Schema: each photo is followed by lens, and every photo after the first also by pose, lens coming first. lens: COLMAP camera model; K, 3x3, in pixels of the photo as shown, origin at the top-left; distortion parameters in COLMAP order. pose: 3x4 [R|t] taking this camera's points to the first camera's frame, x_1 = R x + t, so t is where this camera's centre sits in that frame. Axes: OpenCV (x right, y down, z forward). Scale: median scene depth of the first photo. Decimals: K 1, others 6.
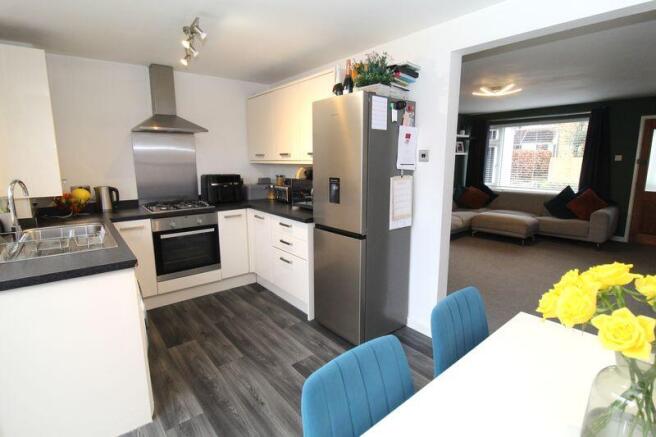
lens RADIAL K [[321.9, 0, 334.1], [0, 321.9, 213.7], [0, 0, 1]] dist [-0.003888, -0.001052]
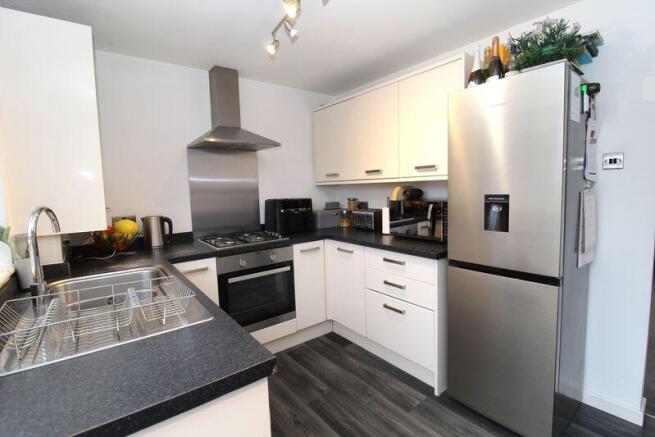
lens RADIAL K [[305.4, 0, 336.0], [0, 305.4, 214.0], [0, 0, 1]] dist [-0.002953, -0.000009]
pose [[0.999620, -0.023942, -0.013687, -0.259876], [0.022751, 0.996424, -0.081372, -0.019510], [0.015586, 0.081030, 0.996590, 0.263383]]
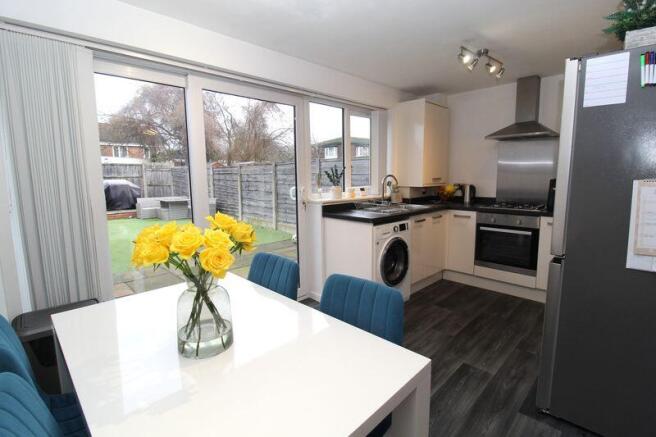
lens RADIAL K [[313.6, 0, 329.0], [0, 313.6, 214.8], [0, 0, 1]] dist [-0.008930, -0.000488]
pose [[0.096069, 0.132369, -0.986534, 0.520660], [-0.158752, 0.980469, 0.116096, -0.020534], [0.982633, 0.145461, 0.115207, 0.291090]]
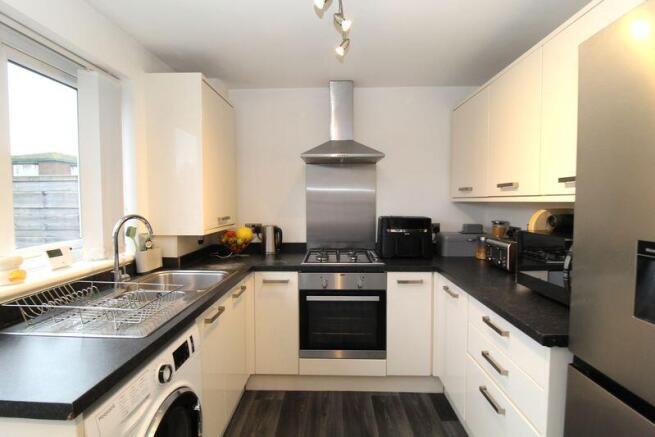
lens RADIAL K [[313.1, 0, 328.5], [0, 313.1, 214.8], [0, 0, 1]] dist [-0.008930, -0.000488]
pose [[0.761368, 0.033312, -0.647464, -0.041147], [-0.111931, 0.990437, -0.080664, -0.061710], [0.638585, 0.133887, 0.757815, 0.440138]]
